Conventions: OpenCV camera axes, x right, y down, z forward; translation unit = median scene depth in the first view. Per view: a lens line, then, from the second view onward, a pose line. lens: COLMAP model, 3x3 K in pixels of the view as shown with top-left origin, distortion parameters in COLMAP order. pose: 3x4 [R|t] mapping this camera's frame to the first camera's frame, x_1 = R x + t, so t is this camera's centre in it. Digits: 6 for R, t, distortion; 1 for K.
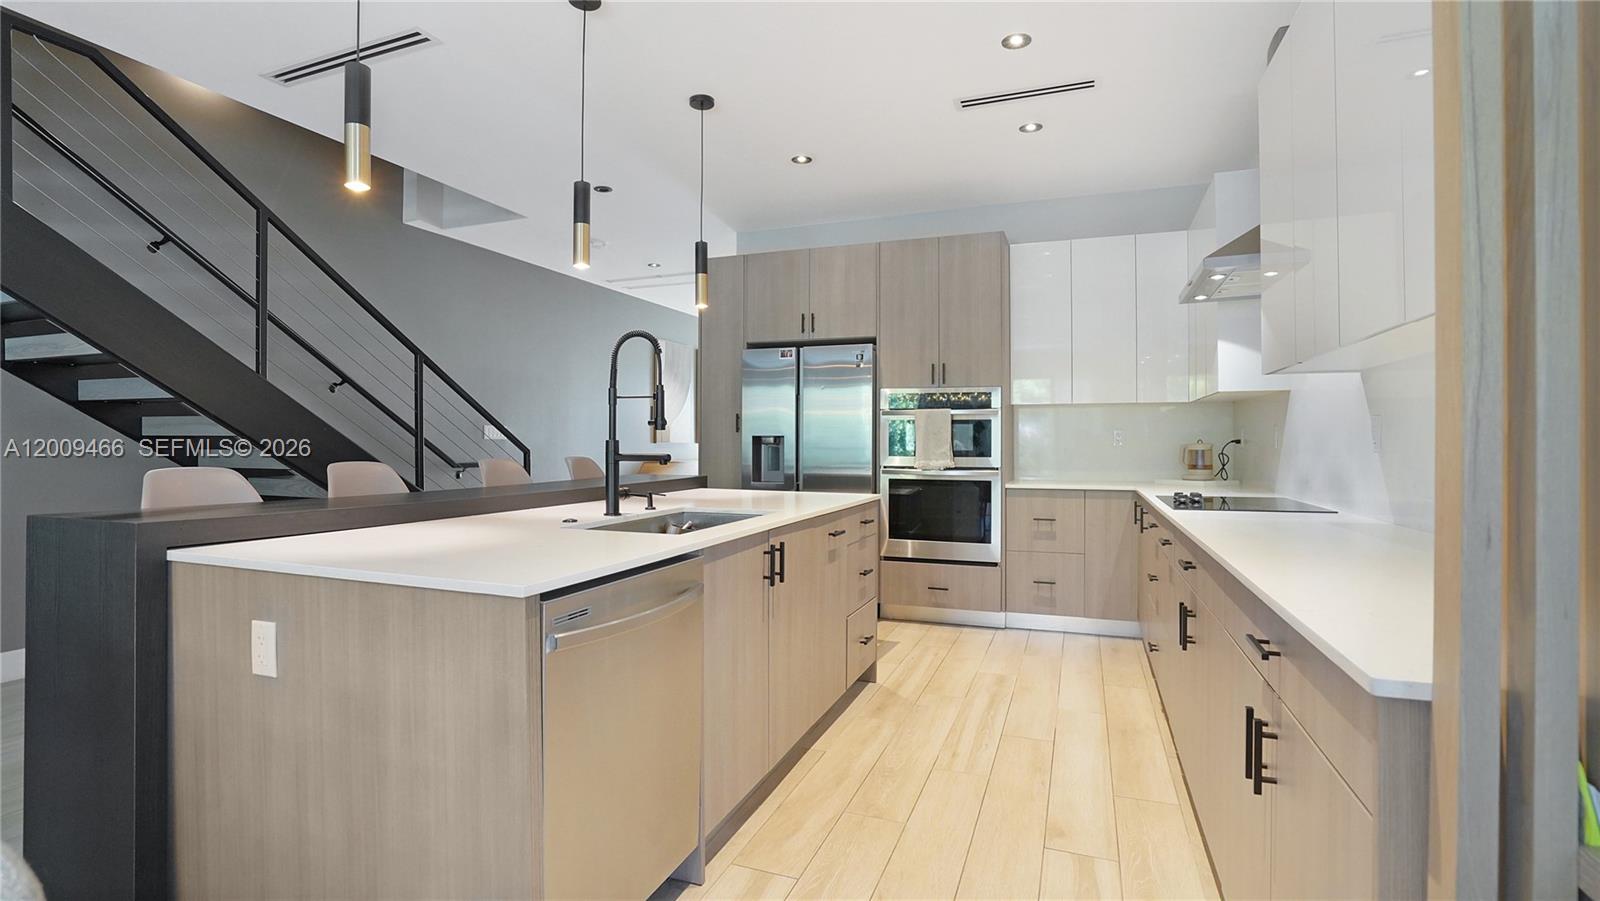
lens RADIAL K [[744.7, 0, 789.6], [0, 744.7, 445.7], [0, 0, 1]] dist [-0.056844, 0.021490]
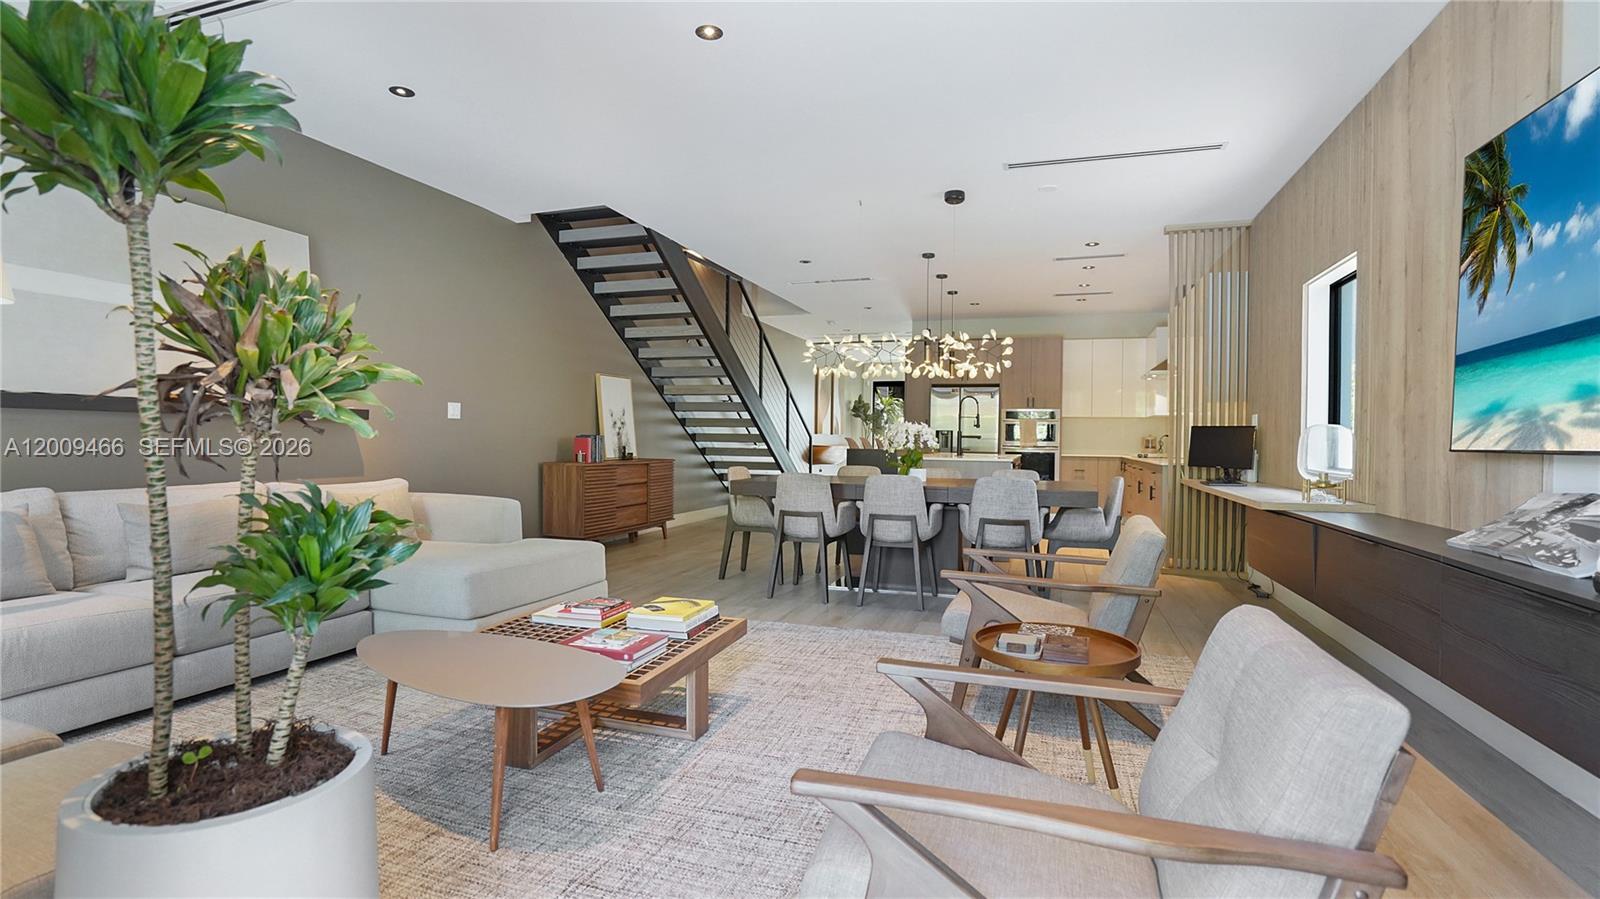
lens RADIAL K [[745.1, 0, 794.8], [0, 745.1, 451.4], [0, 0, 1]] dist [-0.055801, 0.022762]
pose [[0.999133, 0.011283, 0.040072, -0.568719], [-0.011823, 0.999842, 0.013272, 0.024089], [-0.039916, -0.013735, 0.999109, -1.117189]]
